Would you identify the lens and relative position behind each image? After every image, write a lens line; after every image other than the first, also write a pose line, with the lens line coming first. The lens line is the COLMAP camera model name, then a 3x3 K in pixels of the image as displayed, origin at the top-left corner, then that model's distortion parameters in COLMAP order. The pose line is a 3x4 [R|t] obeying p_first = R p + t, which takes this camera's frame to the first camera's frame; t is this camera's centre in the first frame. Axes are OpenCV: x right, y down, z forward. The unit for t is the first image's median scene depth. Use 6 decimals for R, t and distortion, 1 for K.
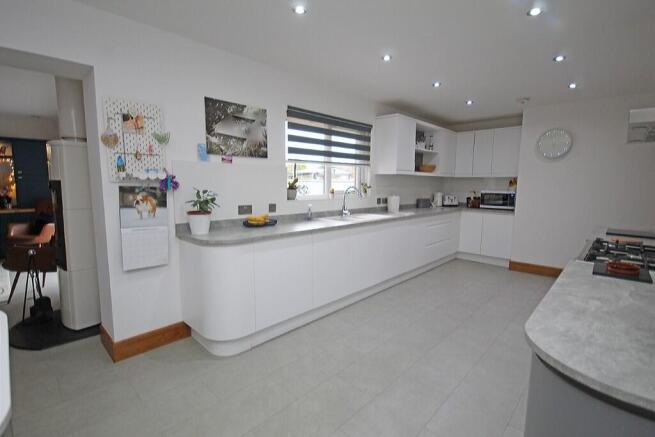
lens RADIAL K [[304.2, 0, 332.3], [0, 304.2, 218.9], [0, 0, 1]] dist [-0.001768, -0.000344]
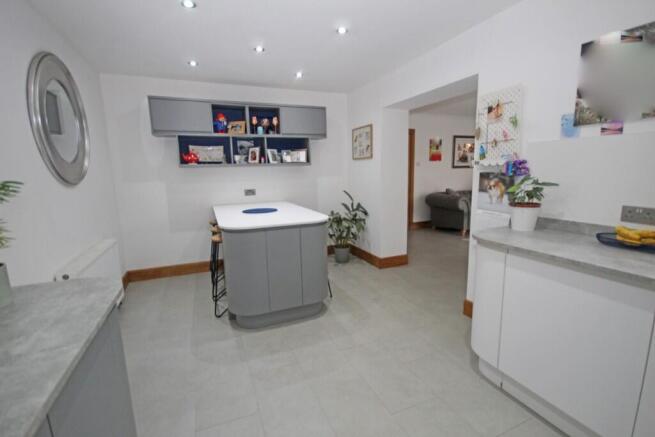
lens RADIAL K [[304.2, 0, 332.3], [0, 304.2, 218.9], [0, 0, 1]] dist [-0.001768, -0.000344]
pose [[-0.388313, 0.143807, -0.910238, 0.554064], [-0.092312, 0.976710, 0.193690, -0.099545], [0.916892, 0.159238, -0.365994, 0.874610]]
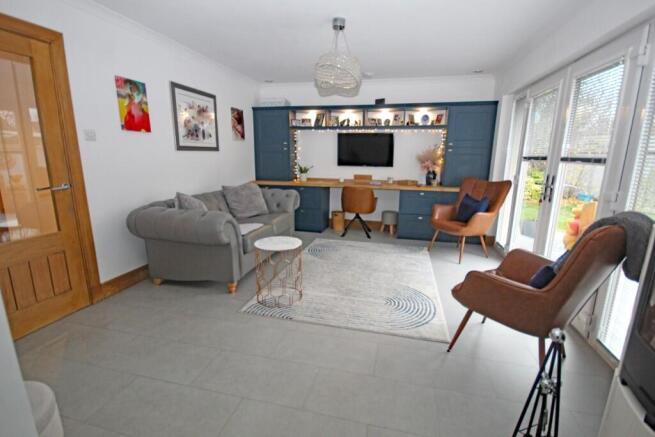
lens RADIAL K [[304.2, 0, 332.3], [0, 304.2, 218.9], [0, 0, 1]] dist [-0.001768, -0.000344]
pose [[0.498200, 0.179434, -0.848293, -1.046974], [-0.108567, 0.983562, 0.144286, -0.082808], [0.860238, 0.020213, 0.509491, 0.682980]]
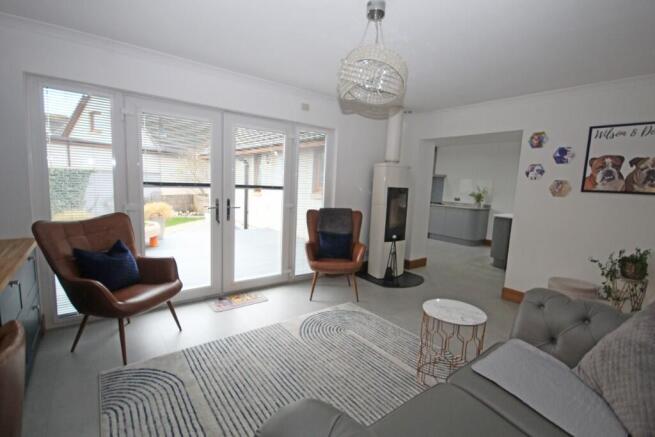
lens RADIAL K [[304.2, 0, 332.3], [0, 304.2, 218.9], [0, 0, 1]] dist [-0.001768, -0.000344]
pose [[0.147334, -0.121294, 0.981621, -3.144734], [0.067531, 0.991370, 0.112362, -0.214770], [-0.986779, 0.049735, 0.154253, 1.338574]]
